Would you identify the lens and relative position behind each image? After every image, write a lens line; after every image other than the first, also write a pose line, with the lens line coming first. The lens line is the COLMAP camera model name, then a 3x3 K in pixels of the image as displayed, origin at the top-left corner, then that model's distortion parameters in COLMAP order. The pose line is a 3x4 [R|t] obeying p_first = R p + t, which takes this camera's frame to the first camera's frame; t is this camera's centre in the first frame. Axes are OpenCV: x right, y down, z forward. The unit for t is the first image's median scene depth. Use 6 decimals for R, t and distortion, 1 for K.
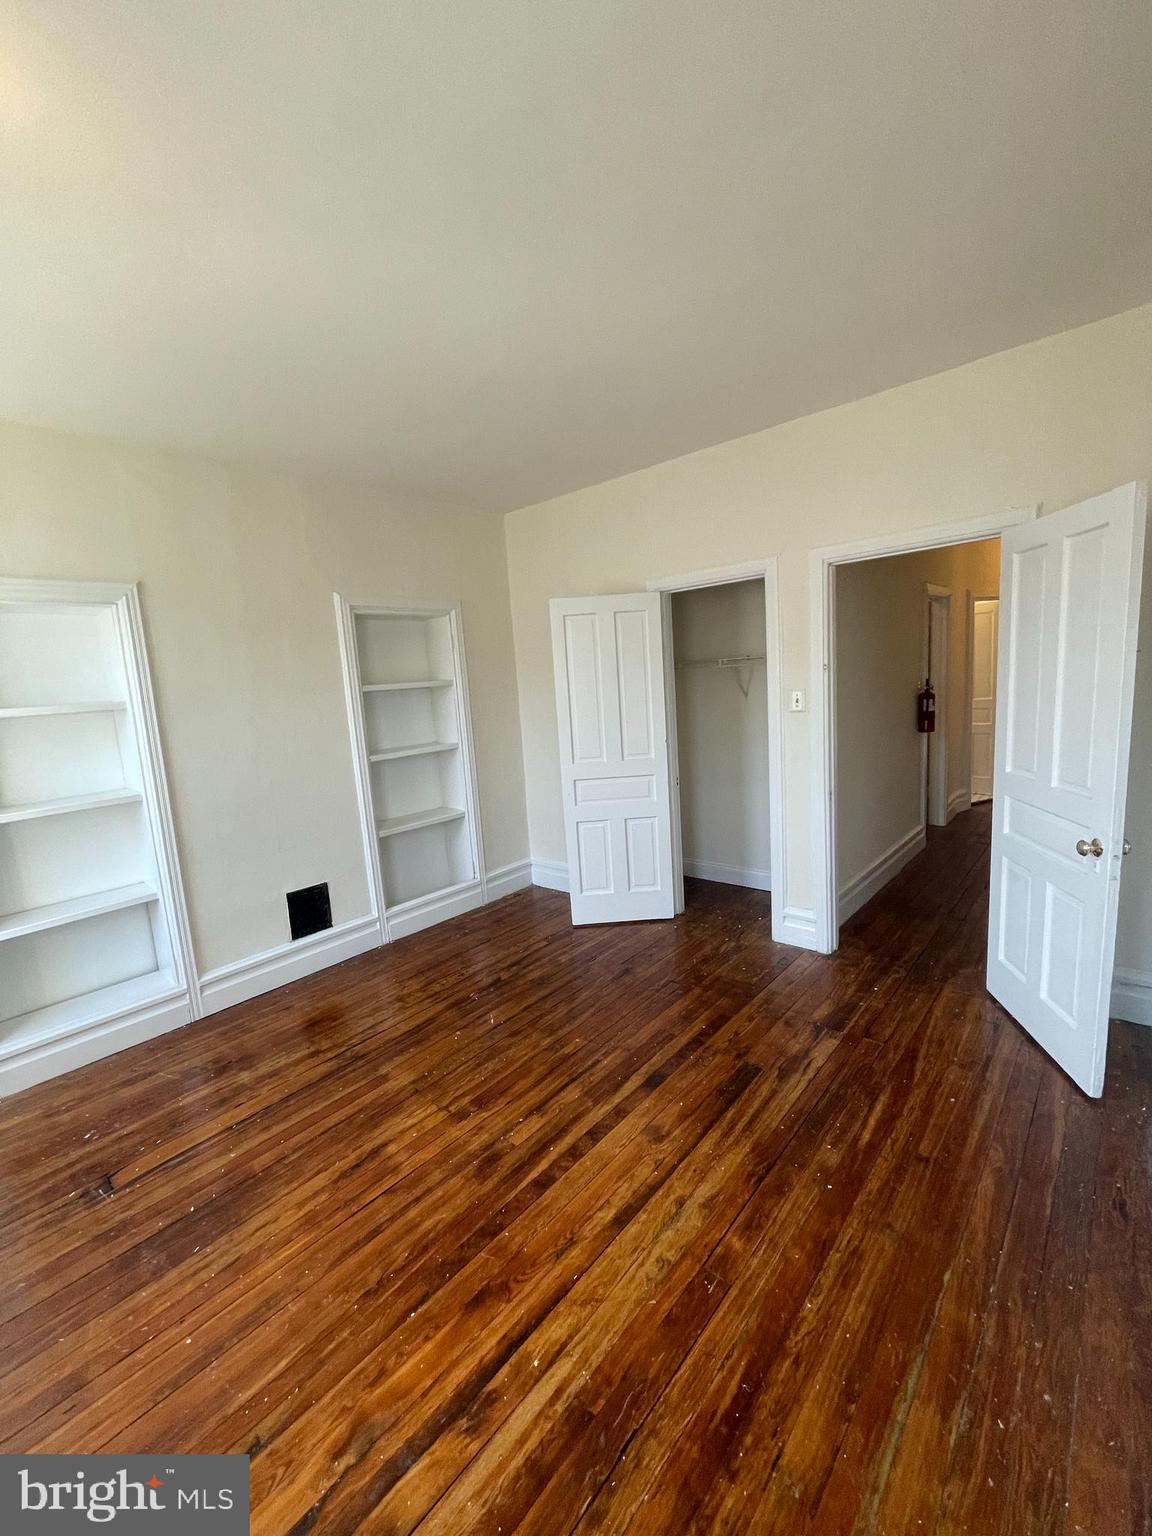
lens RADIAL K [[616.6, 0, 576.1], [0, 616.6, 772.2], [0, 0, 1]] dist [0.002040, 0.000135]
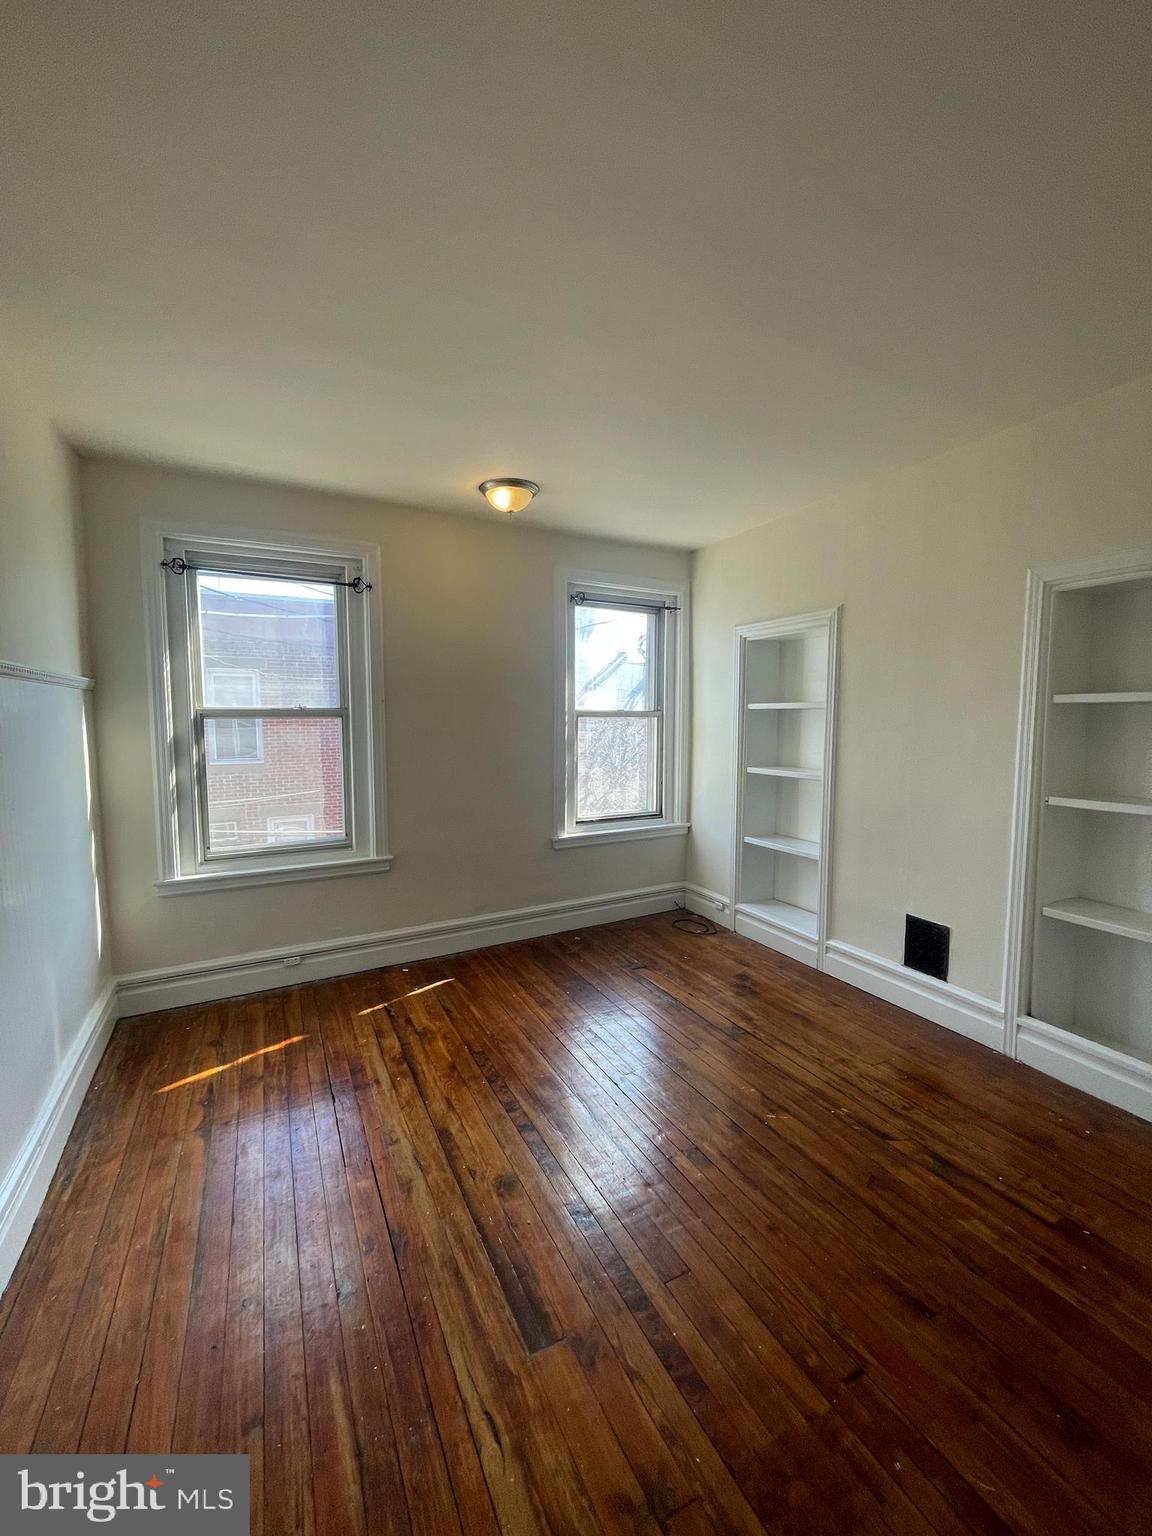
lens RADIAL K [[616.6, 0, 578.6], [0, 616.6, 762.1], [0, 0, 1]] dist [0.002040, 0.000135]
pose [[-0.351457, 0.138517, -0.925900, 0.694560], [-0.116843, 0.974771, 0.190180, -0.189909], [0.928884, 0.175025, -0.326406, 1.028669]]
